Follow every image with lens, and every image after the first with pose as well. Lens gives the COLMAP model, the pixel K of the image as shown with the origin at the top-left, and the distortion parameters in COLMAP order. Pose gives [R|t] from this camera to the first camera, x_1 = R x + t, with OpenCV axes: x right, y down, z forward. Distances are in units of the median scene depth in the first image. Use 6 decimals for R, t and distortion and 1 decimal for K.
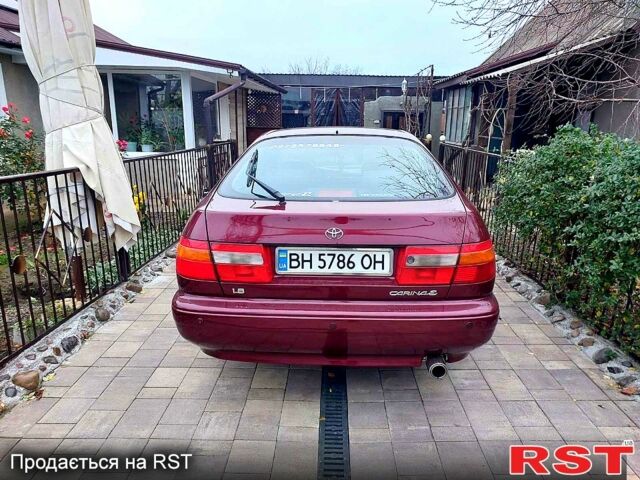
lens RADIAL K [[440.3, 0, 320.0], [0, 440.3, 240.0], [0, 0, 1]] dist [0.048551, -0.000564]
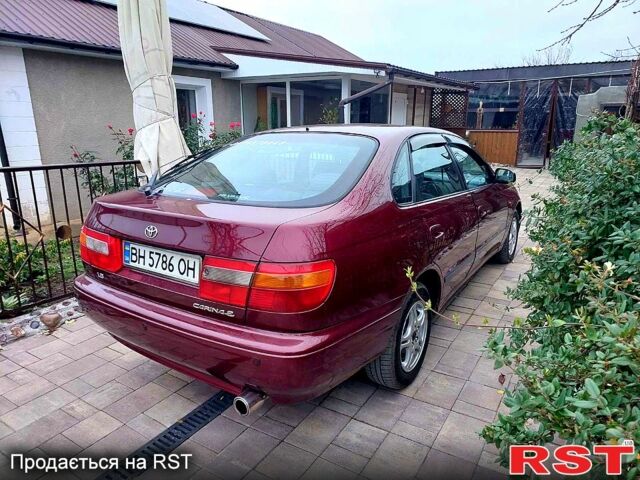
lens RADIAL K [[440.3, 0, 320.0], [0, 440.3, 240.0], [0, 0, 1]] dist [0.048551, -0.000564]
pose [[0.857363, 0.126009, -0.499050, 0.819320], [-0.127489, 0.991346, 0.031288, -0.073867], [0.498674, 0.036799, 0.866008, 0.325068]]
